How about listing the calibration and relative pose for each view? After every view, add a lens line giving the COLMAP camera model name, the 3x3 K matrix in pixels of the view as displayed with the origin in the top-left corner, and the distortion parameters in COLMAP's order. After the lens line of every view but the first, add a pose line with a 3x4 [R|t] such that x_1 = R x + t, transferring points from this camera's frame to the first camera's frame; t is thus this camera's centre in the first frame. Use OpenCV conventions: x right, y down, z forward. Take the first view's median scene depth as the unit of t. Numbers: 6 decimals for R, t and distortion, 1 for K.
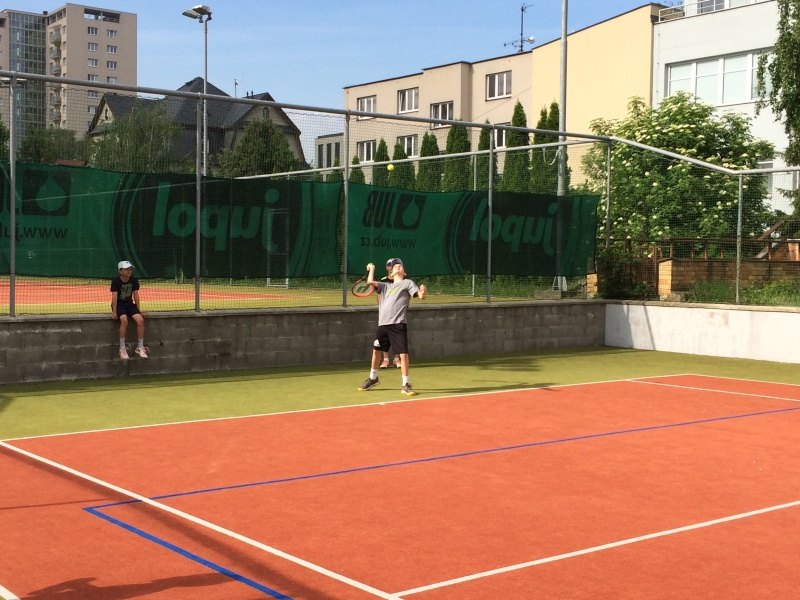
lens RADIAL K [[1083.1, 0, 399.3], [0, 1083.1, 282.5], [0, 0, 1]] dist [0.053404, 0.049739]
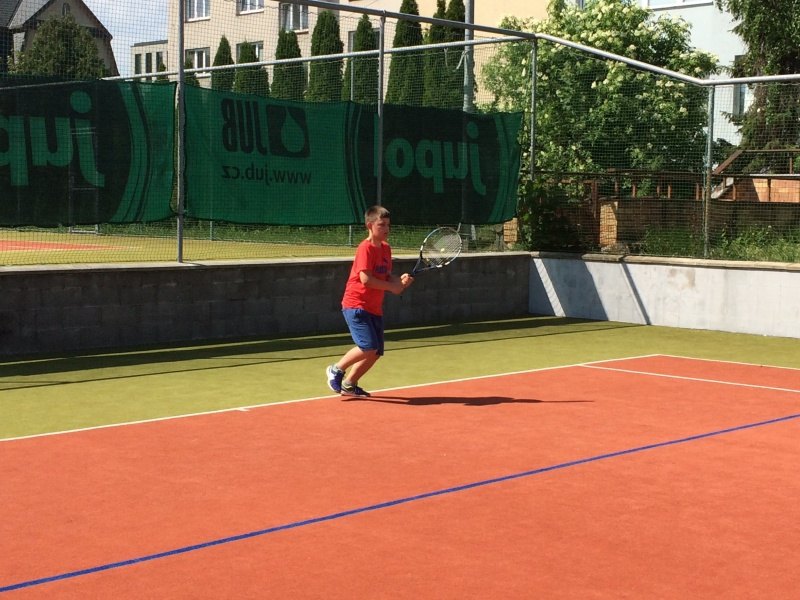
lens RADIAL K [[1302.8, 0, 400.0], [0, 1302.8, 300.0], [0, 0, 1]] dist [-0.011671, 0.287769]
pose [[0.992204, -0.002134, 0.124609, -0.013040], [-0.004644, 0.998526, 0.054075, 0.000794], [-0.124540, -0.054232, 0.990731, 0.131332]]
